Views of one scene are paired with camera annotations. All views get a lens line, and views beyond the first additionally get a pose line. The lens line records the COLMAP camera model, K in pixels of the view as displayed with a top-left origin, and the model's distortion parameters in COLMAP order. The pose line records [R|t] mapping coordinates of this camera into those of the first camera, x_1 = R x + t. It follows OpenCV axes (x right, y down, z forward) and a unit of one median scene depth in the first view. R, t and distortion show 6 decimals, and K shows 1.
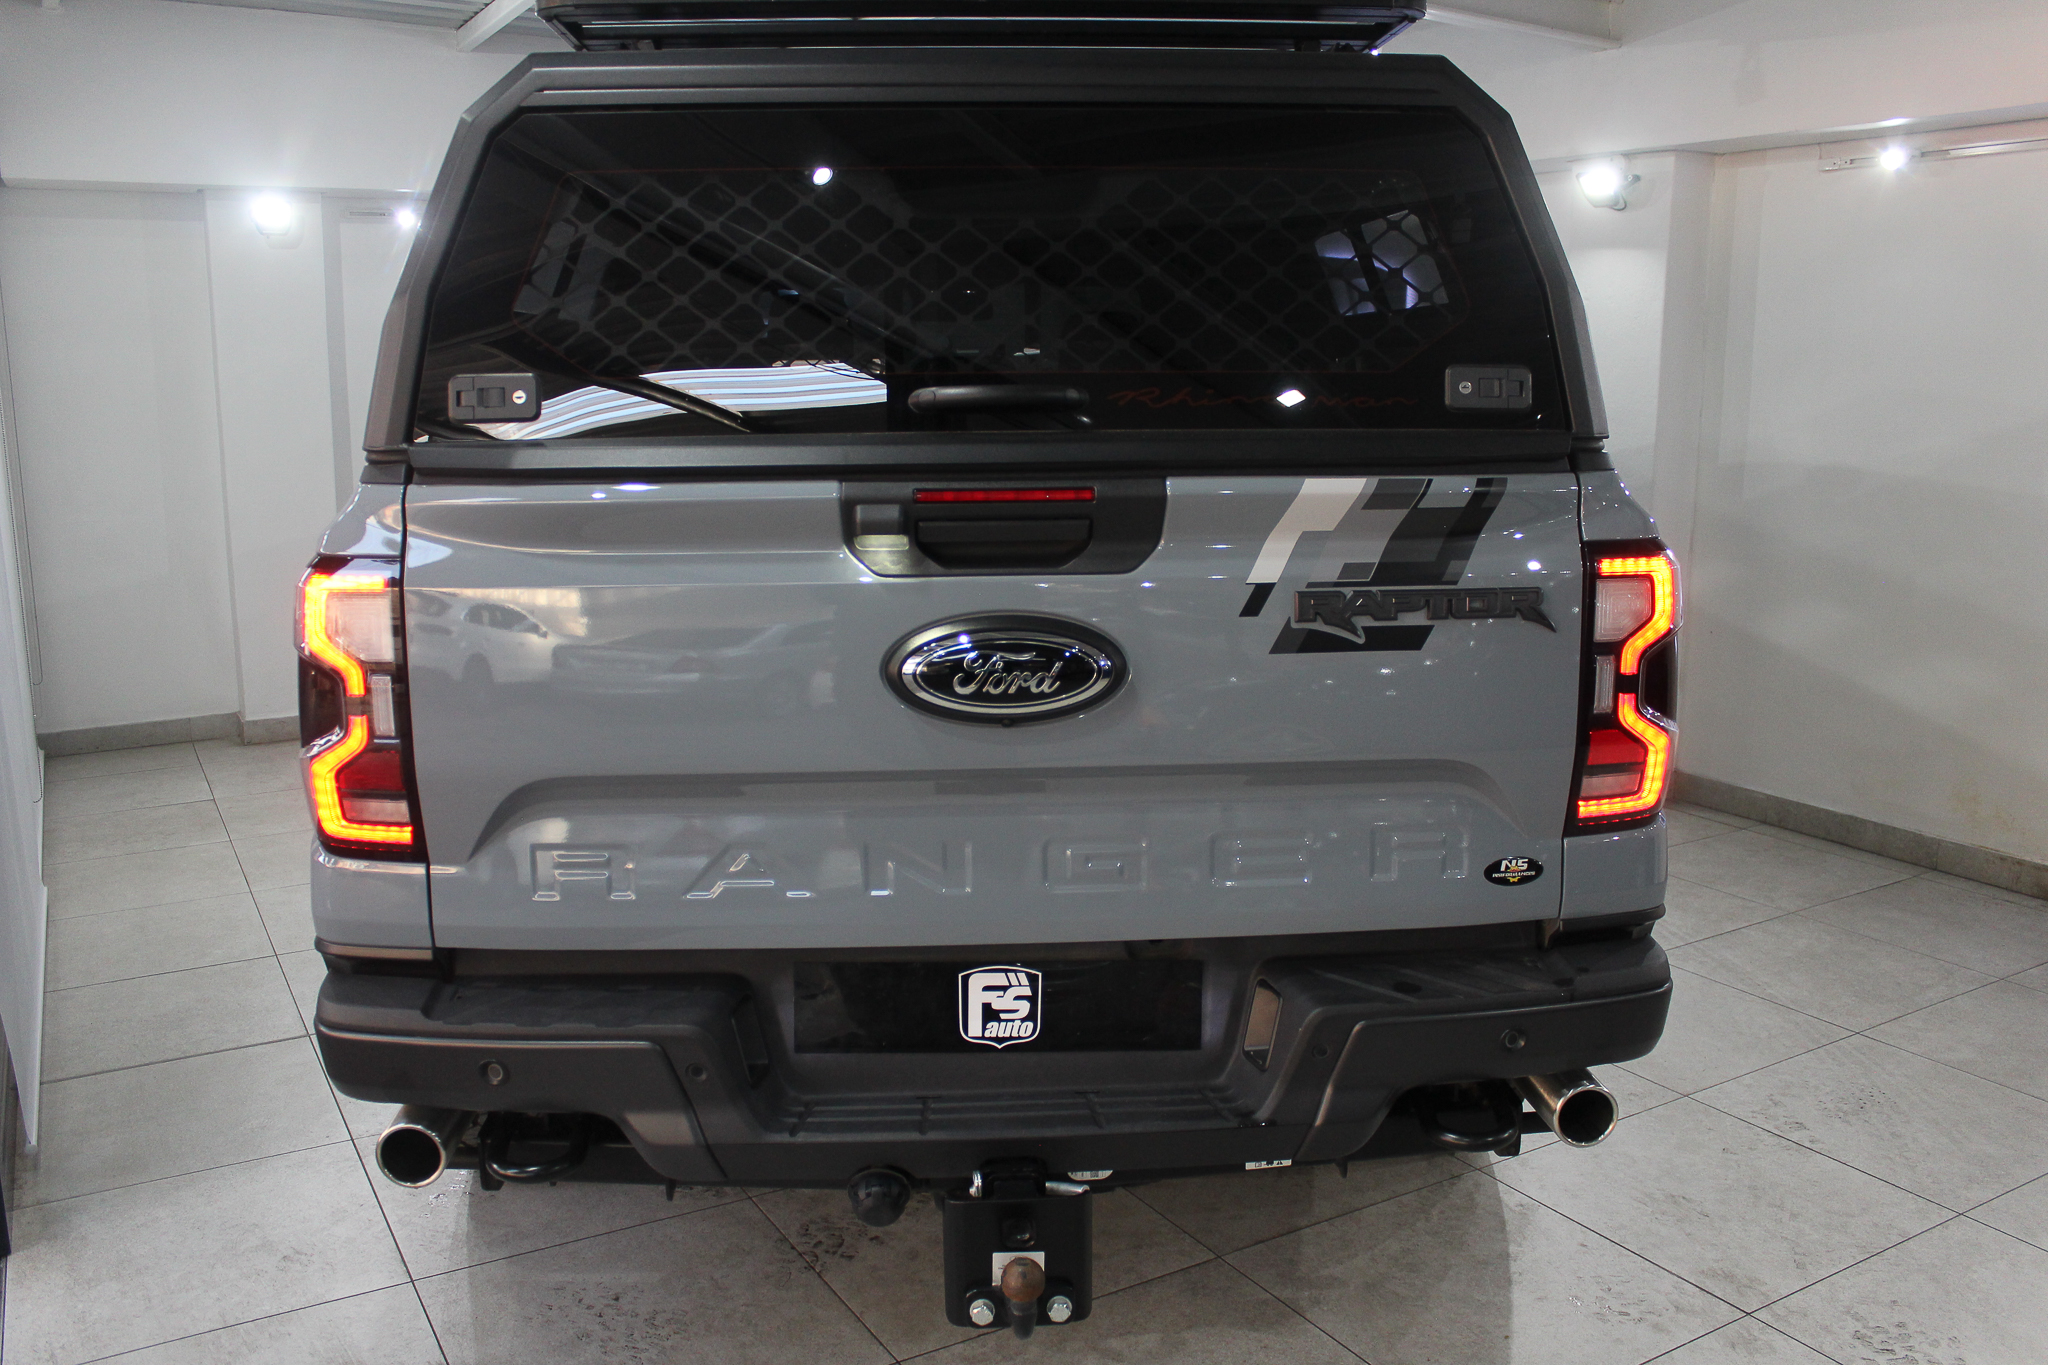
lens RADIAL K [[1703.1, 0, 1012.1], [0, 1703.1, 680.0], [0, 0, 1]] dist [-0.163670, 0.134019]
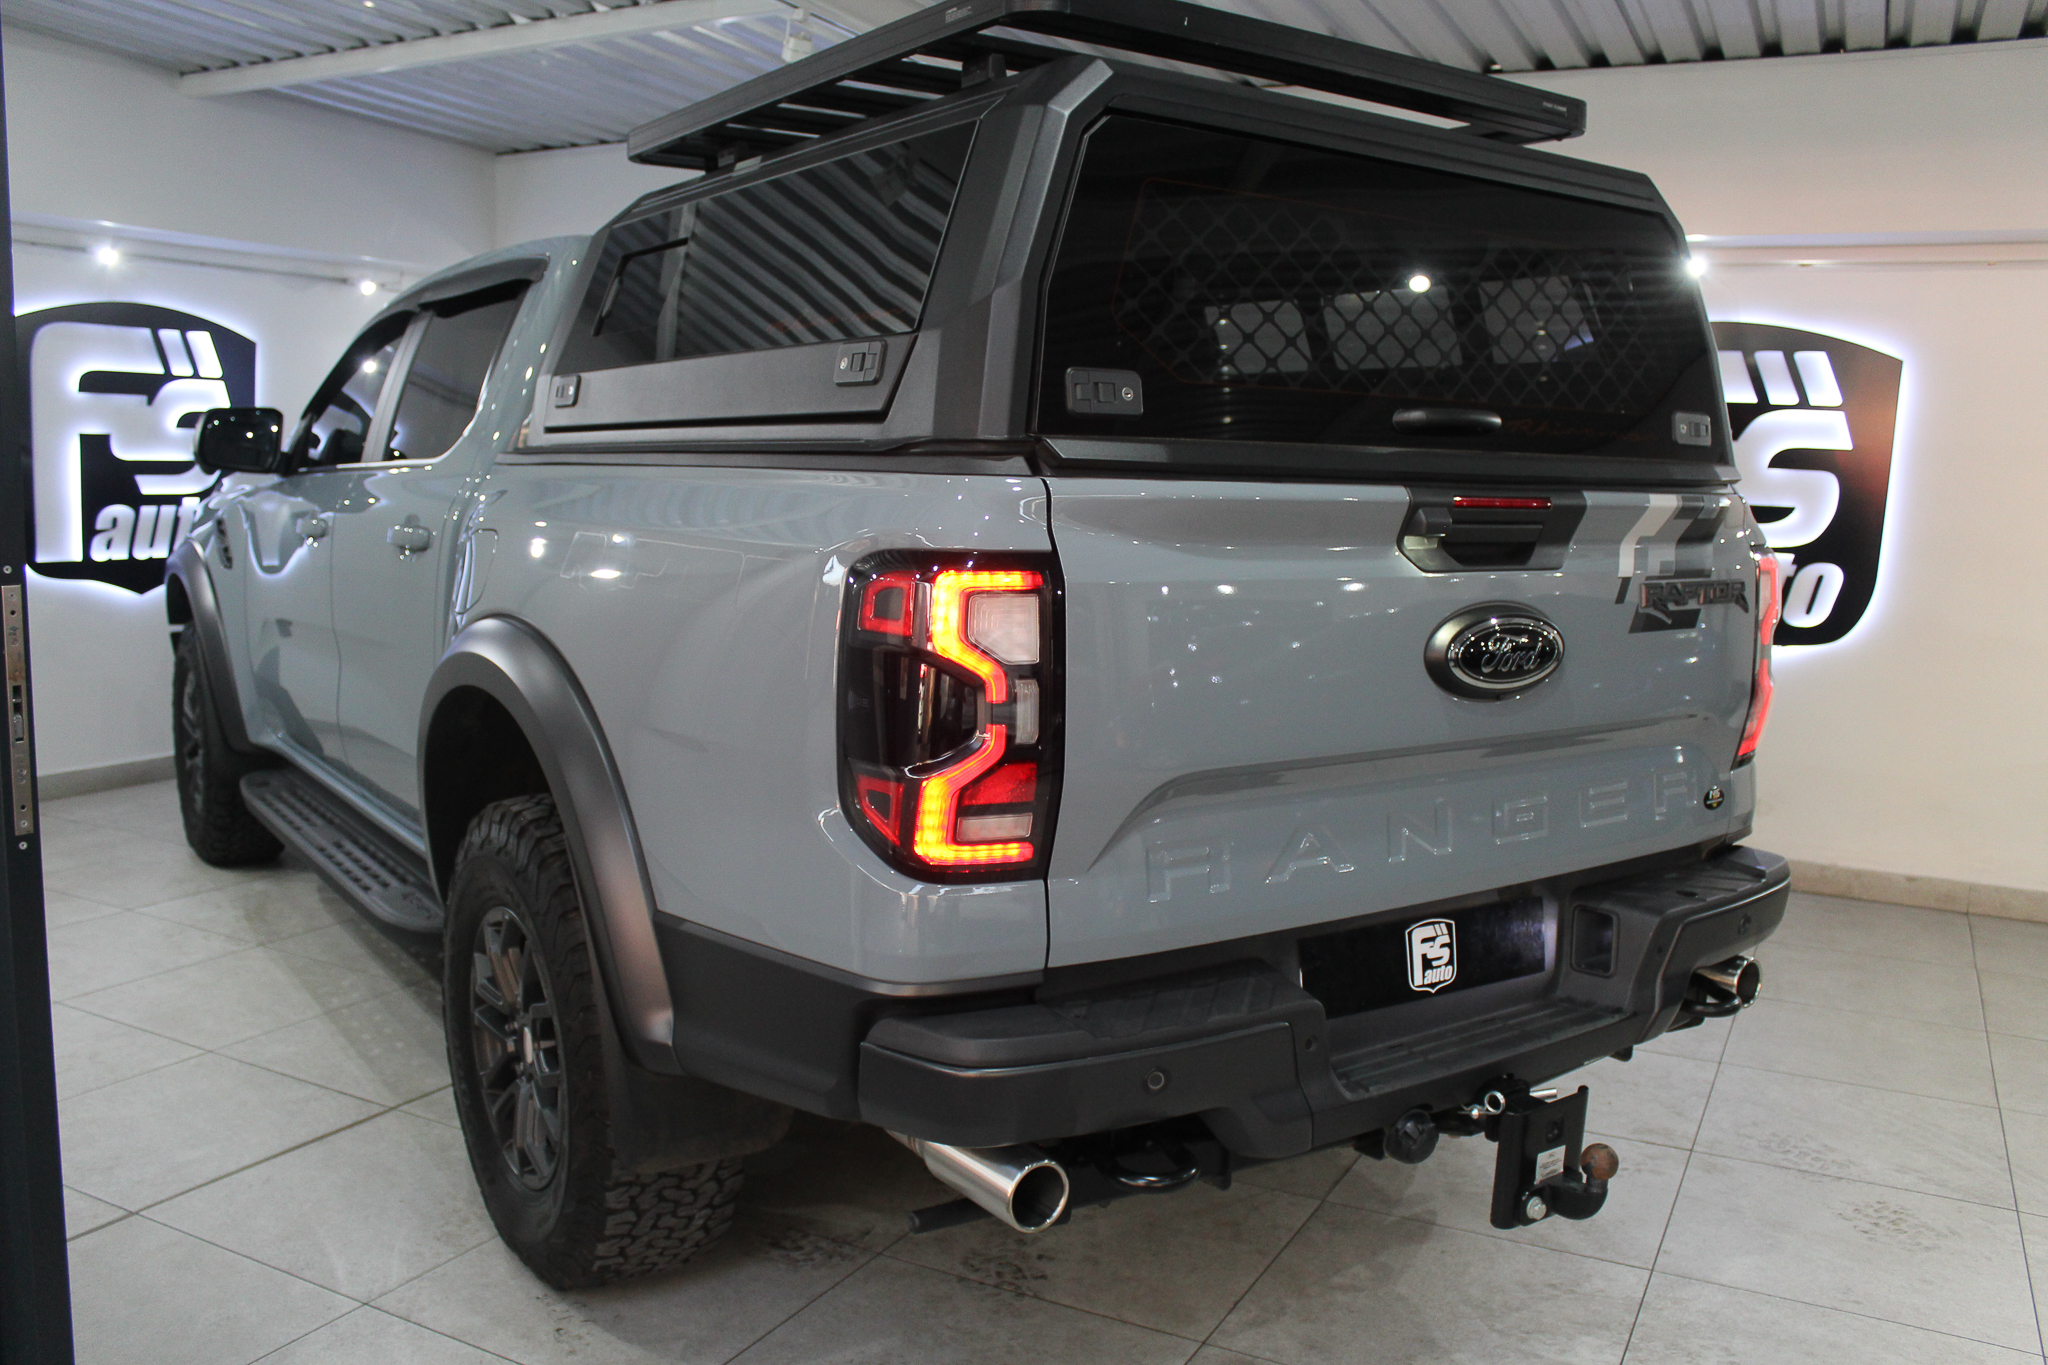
lens RADIAL K [[1703.1, 0, 1012.1], [0, 1703.1, 680.0], [0, 0, 1]] dist [-0.163670, 0.134019]
pose [[0.856373, -0.040896, 0.514736, -0.865700], [0.064008, 0.997578, -0.027232, 0.022772], [-0.512376, 0.056268, 0.856916, 0.179694]]
